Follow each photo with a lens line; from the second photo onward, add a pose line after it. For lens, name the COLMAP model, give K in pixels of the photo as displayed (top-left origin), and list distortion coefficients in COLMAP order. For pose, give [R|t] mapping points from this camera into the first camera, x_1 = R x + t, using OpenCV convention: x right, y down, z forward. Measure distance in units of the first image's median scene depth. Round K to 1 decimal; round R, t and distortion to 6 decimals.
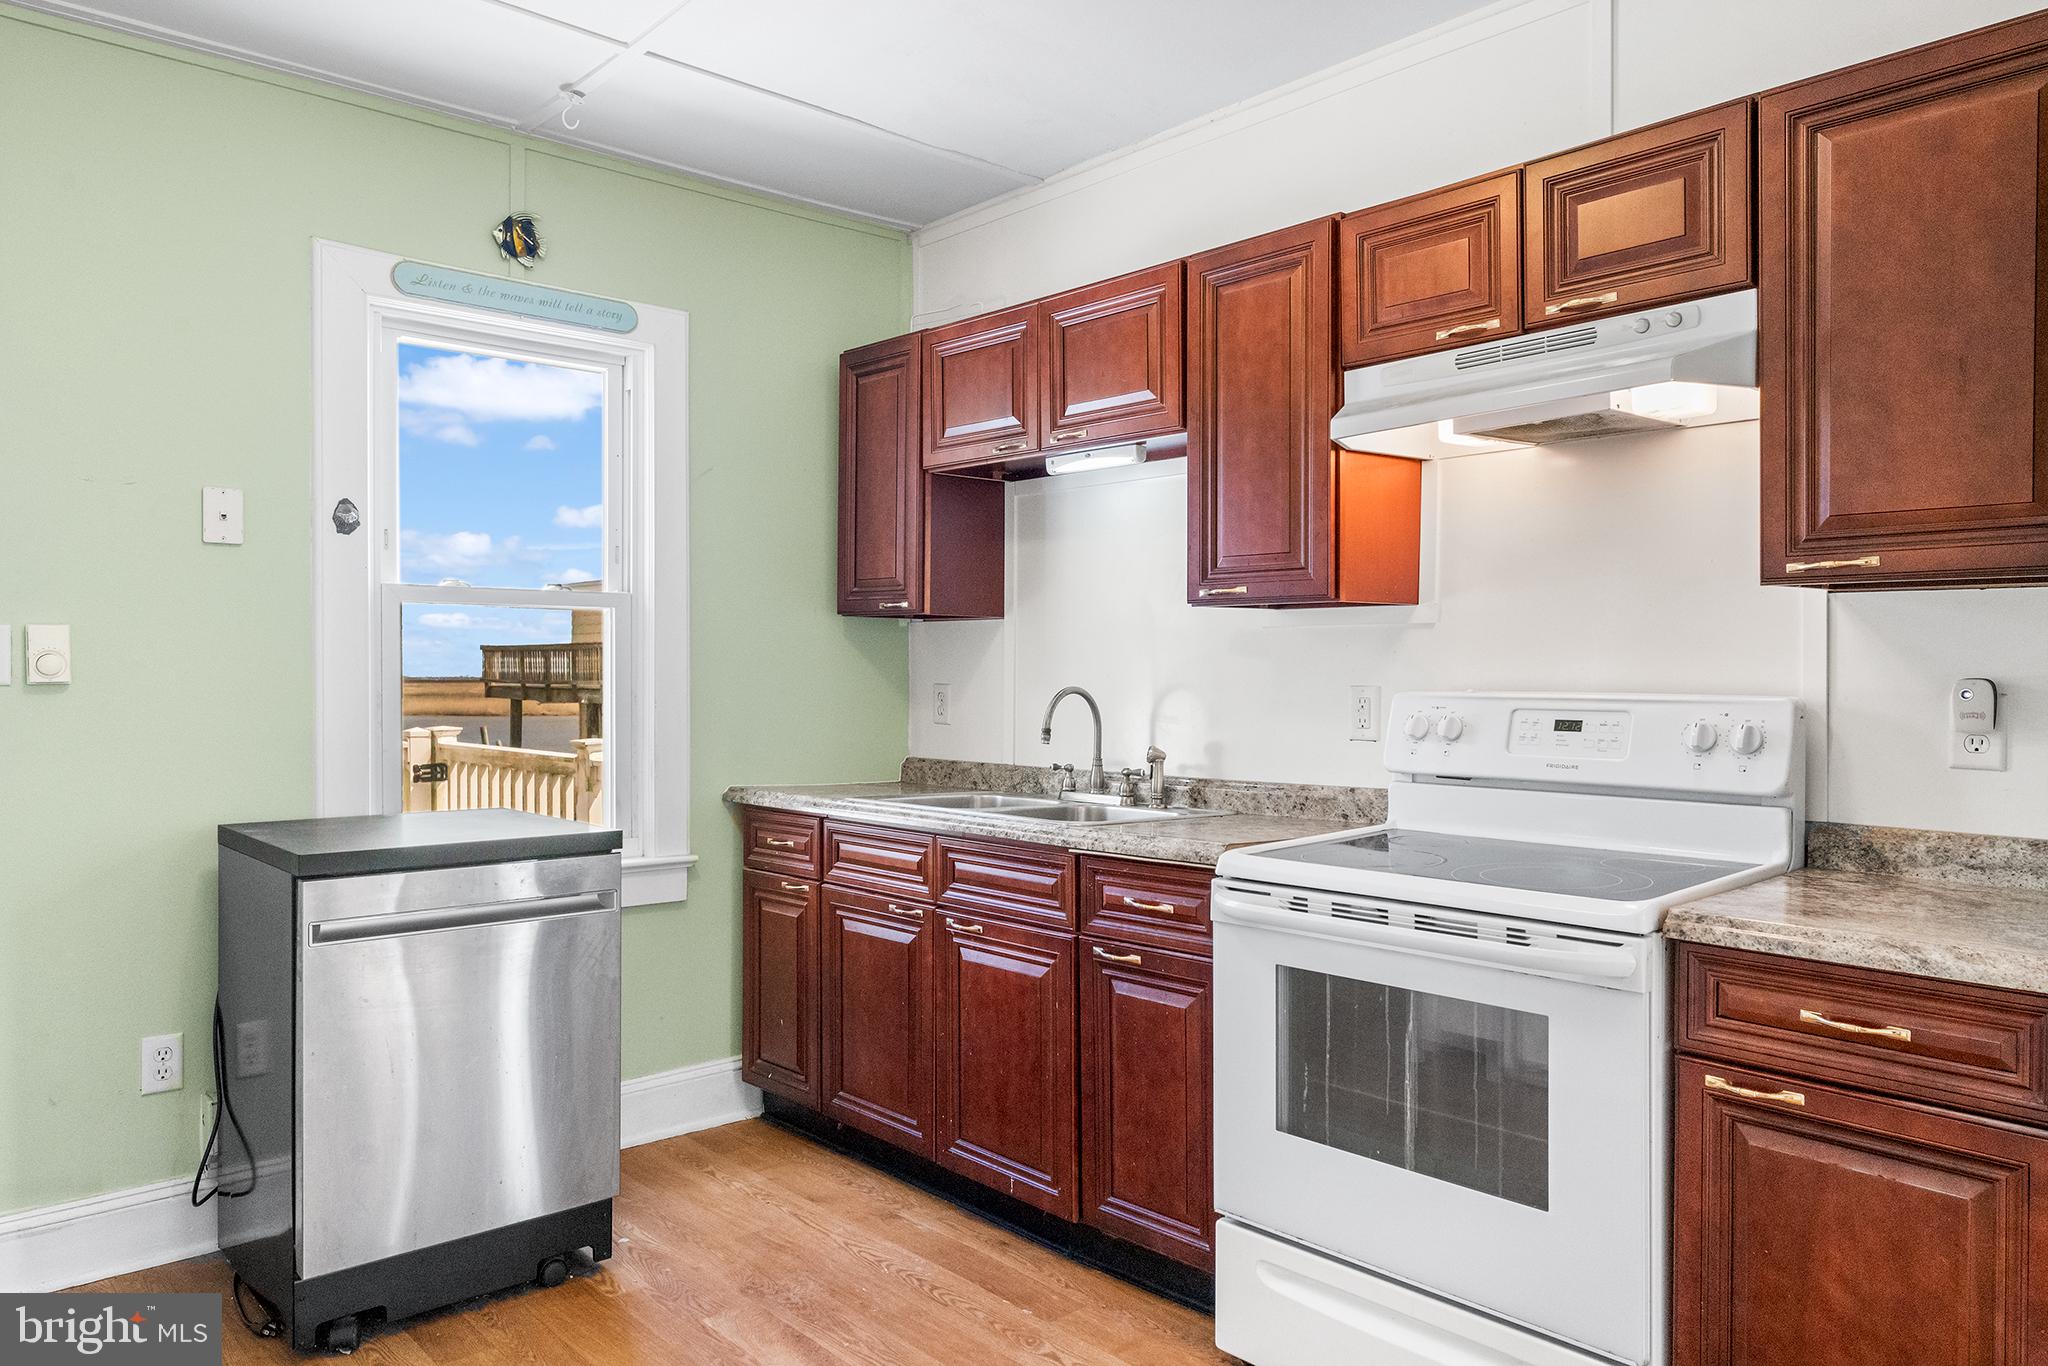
lens RADIAL K [[1363.0, 0, 1024.0], [0, 1363.0, 683.0], [0, 0, 1]] dist [0.001939, -0.002389]
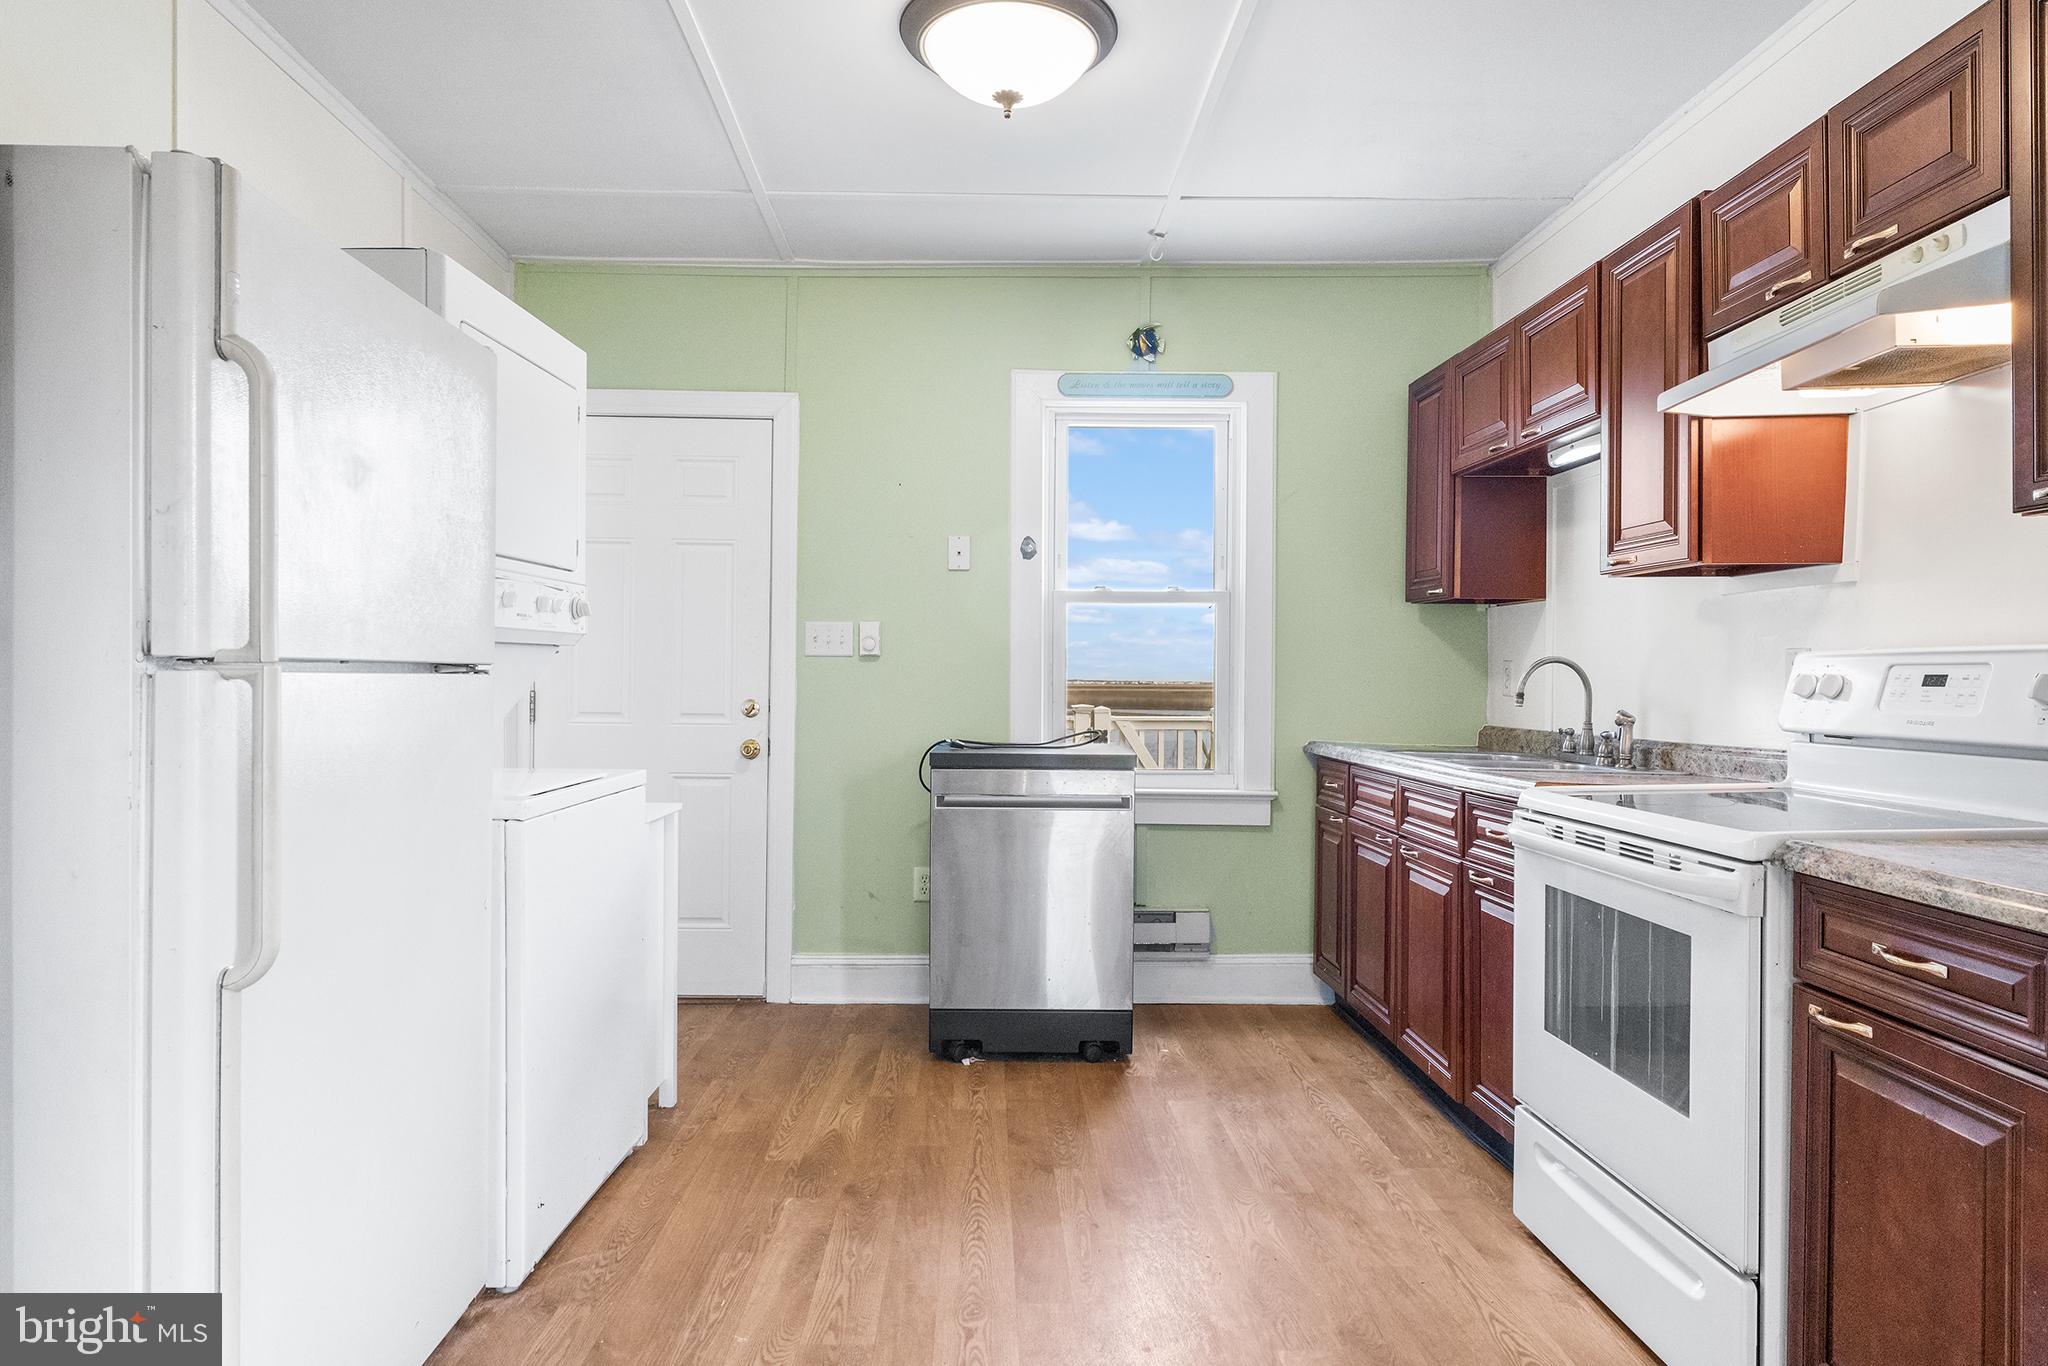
lens RADIAL K [[1224.6, 0, 1002.3], [0, 1224.6, 695.3], [0, 0, 1]] dist [-0.000362, -0.002099]
pose [[0.748678, 0.011216, -0.662839, 0.423660], [-0.008142, 0.999937, 0.007724, 0.035667], [0.662884, -0.000386, 0.748722, -0.055404]]
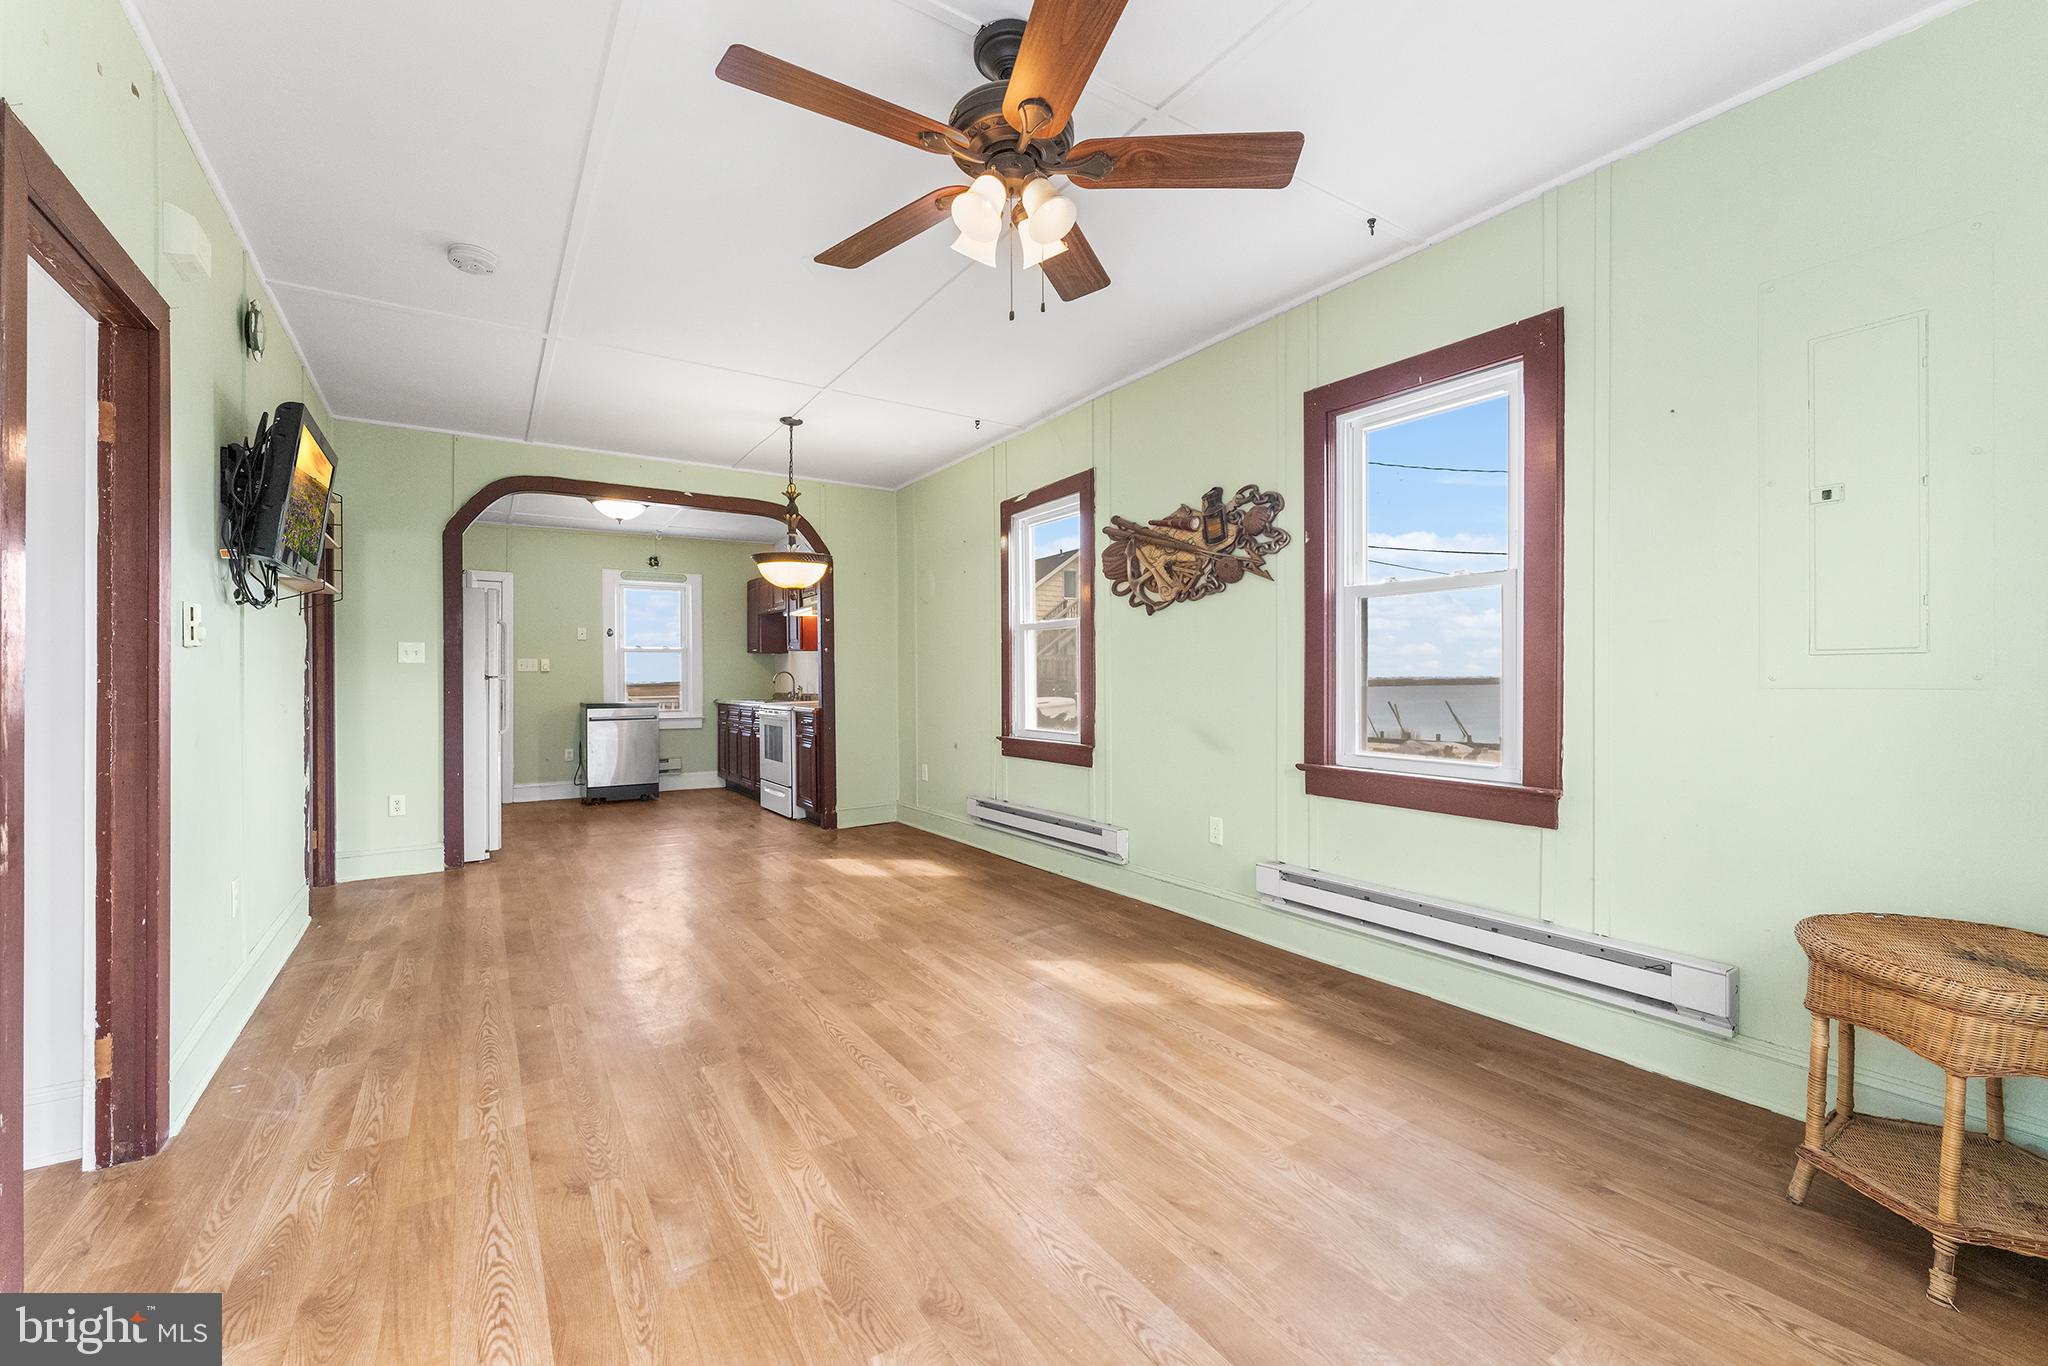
lens RADIAL K [[812.1, 0, 1024.0], [0, 812.1, 683.0], [0, 0, 1]] dist [-0.001311, -0.000014]
pose [[0.989269, -0.011622, -0.145640, 1.259852], [0.012423, 0.999912, 0.004594, 0.041955], [0.145574, -0.006354, 0.989327, -1.455483]]
